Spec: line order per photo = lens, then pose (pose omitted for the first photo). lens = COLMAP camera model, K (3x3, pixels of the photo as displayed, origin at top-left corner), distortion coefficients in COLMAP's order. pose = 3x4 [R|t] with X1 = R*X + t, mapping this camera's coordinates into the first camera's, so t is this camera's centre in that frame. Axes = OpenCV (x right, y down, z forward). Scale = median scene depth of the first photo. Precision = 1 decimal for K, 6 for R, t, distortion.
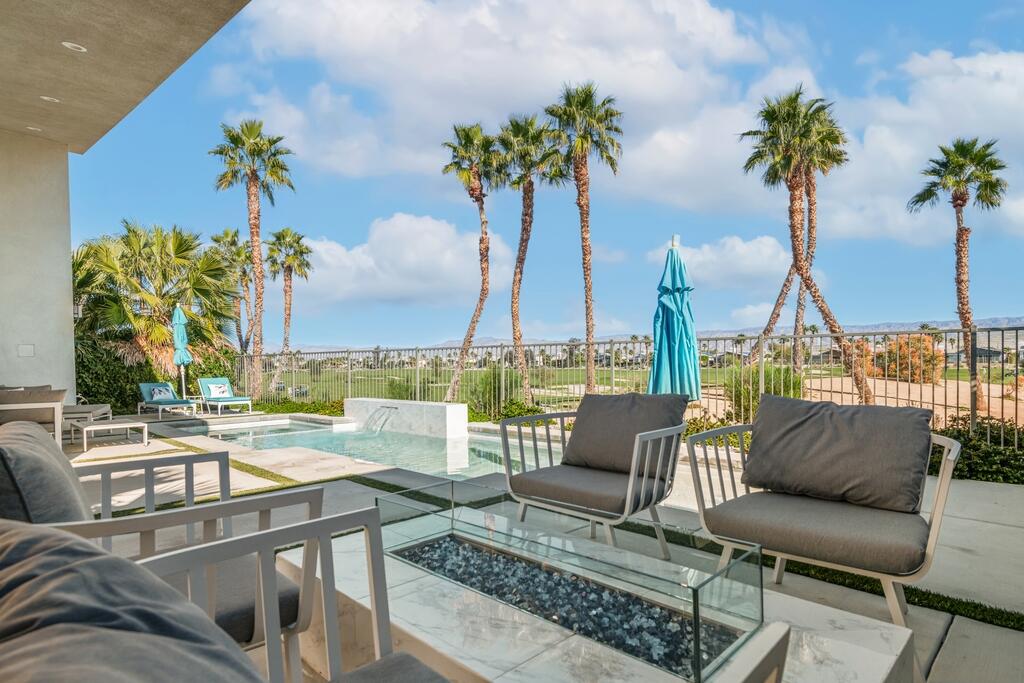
lens RADIAL K [[533.8, 0, 511.6], [0, 533.8, 360.4], [0, 0, 1]] dist [-0.002191, -0.001203]
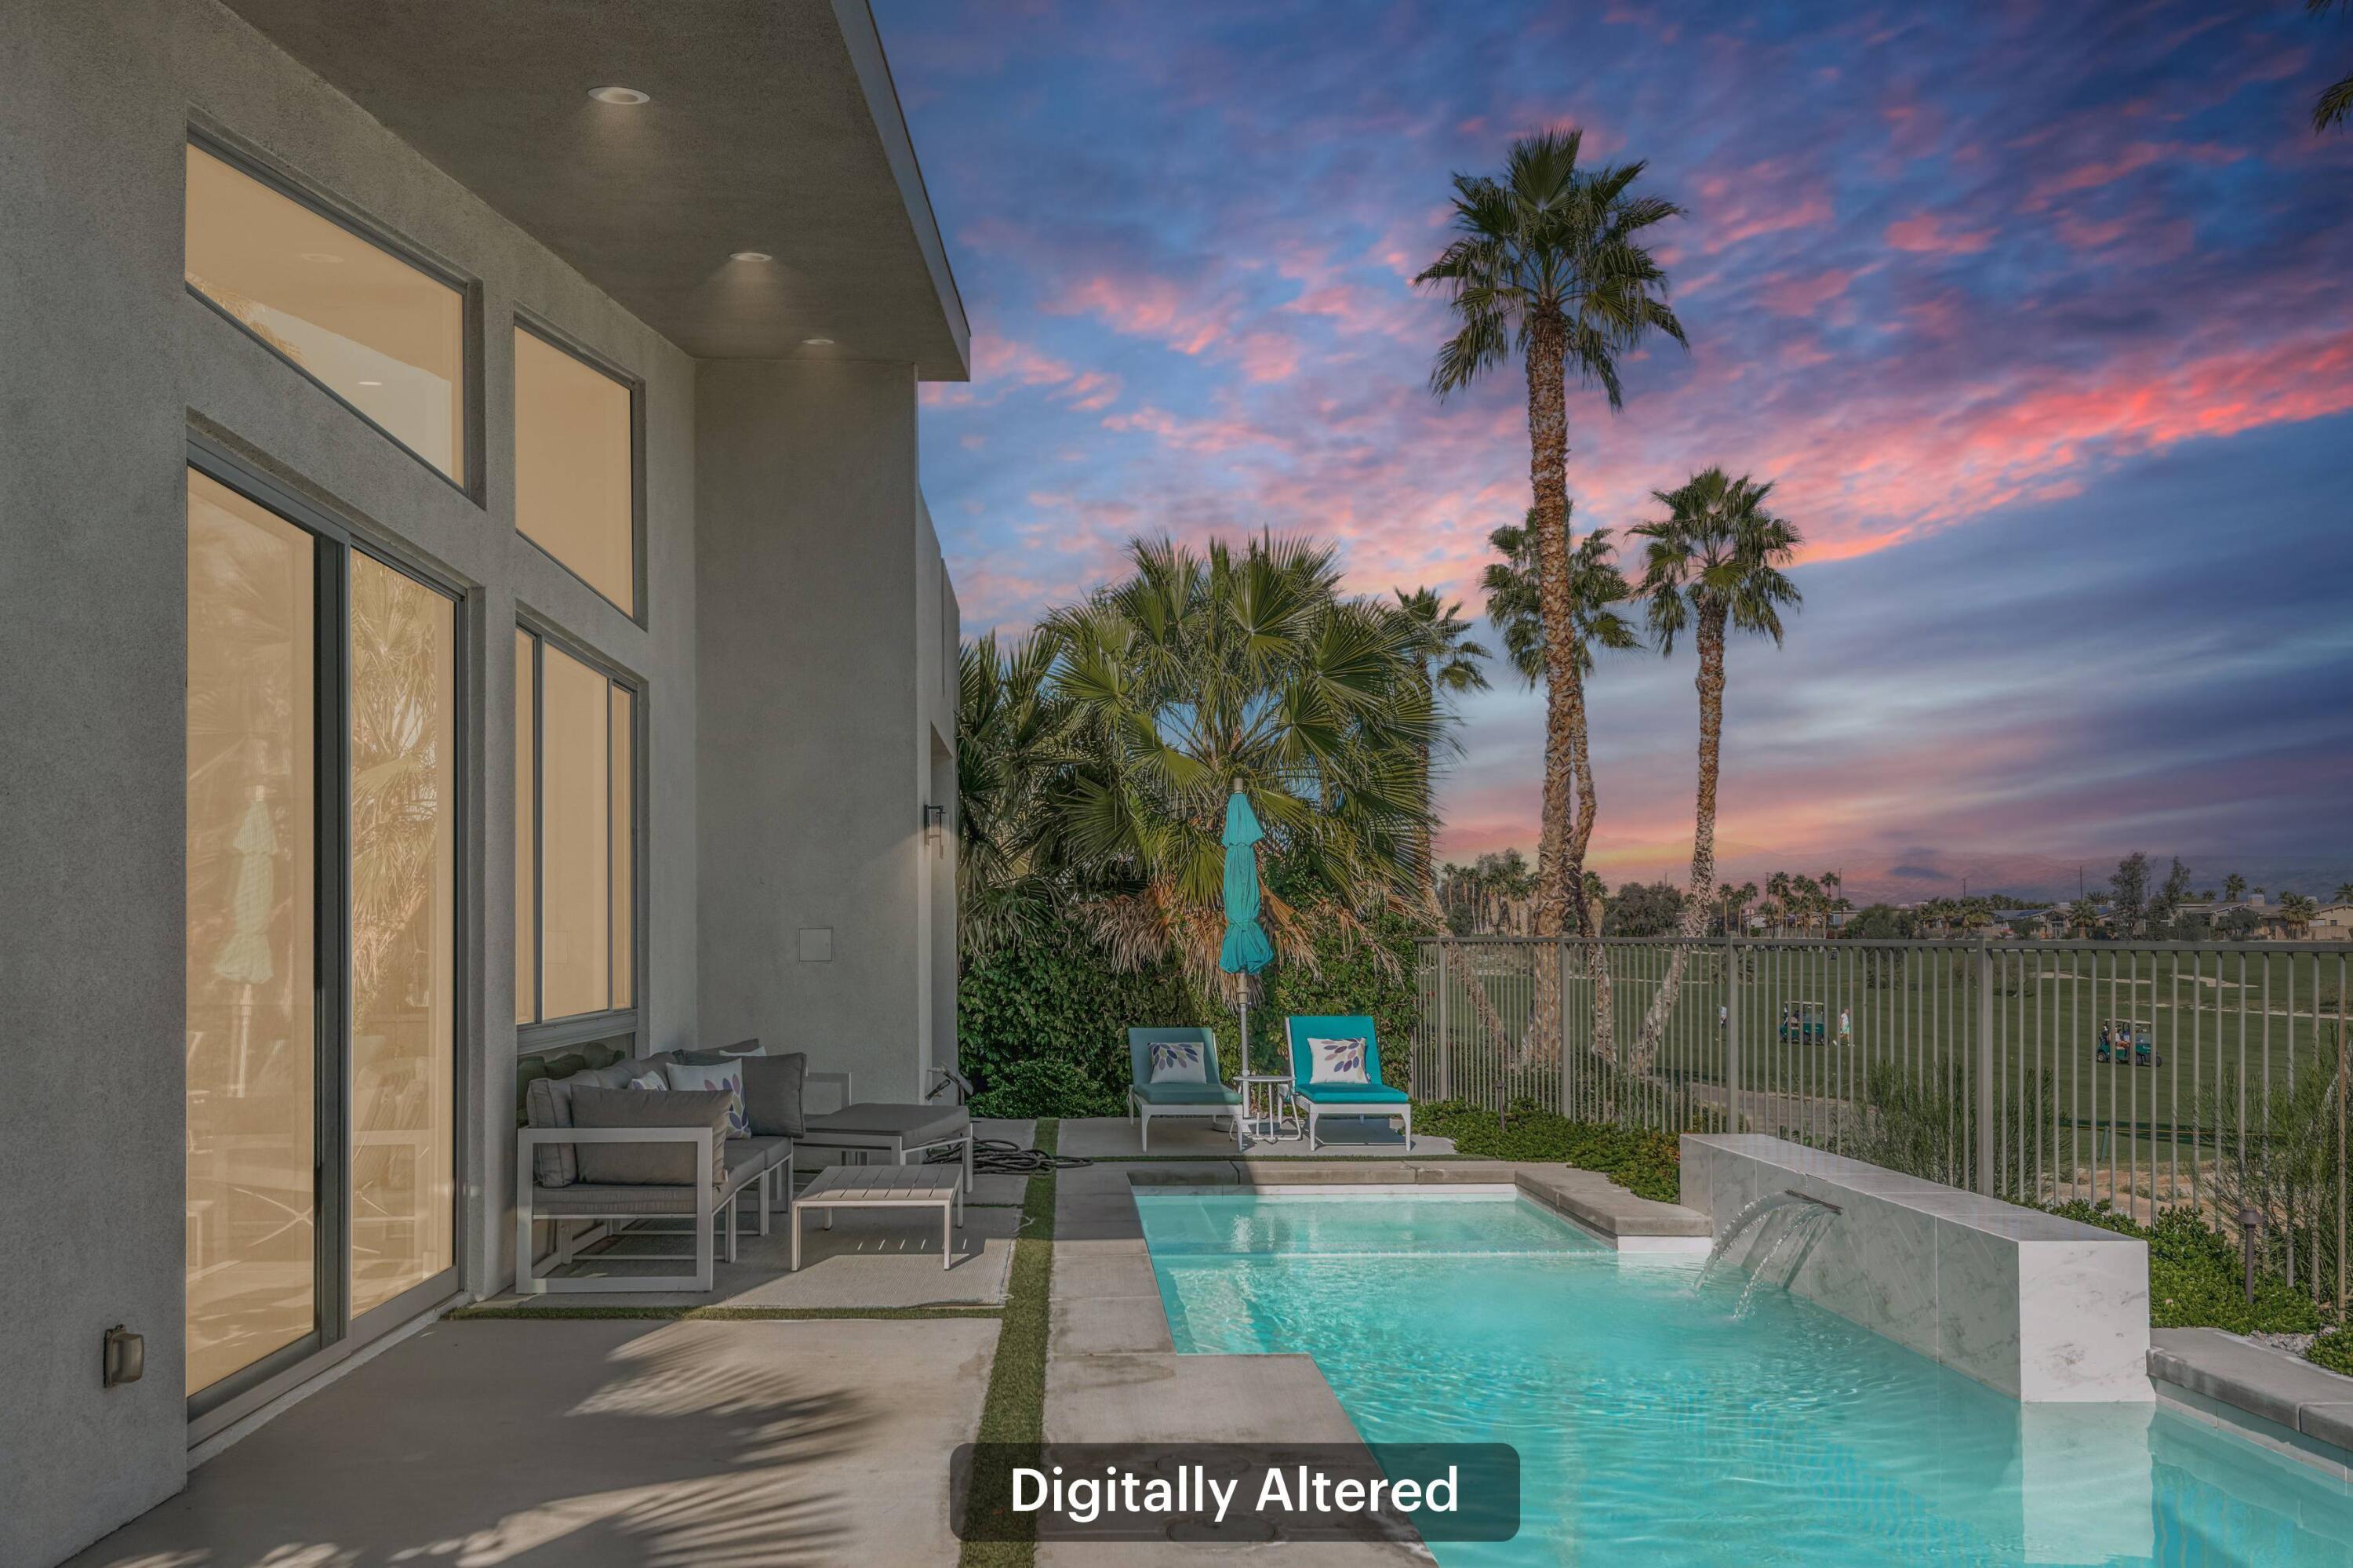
lens RADIAL K [[1833.4, 0, 1087.3], [0, 1833.4, 886.7], [0, 0, 1]] dist [0.007981, 0.005115]
pose [[0.719700, -0.007242, -0.694248, 0.069666], [-0.000581, 0.999939, -0.011033, -0.027847], [0.694285, 0.008344, 0.719652, 0.131657]]
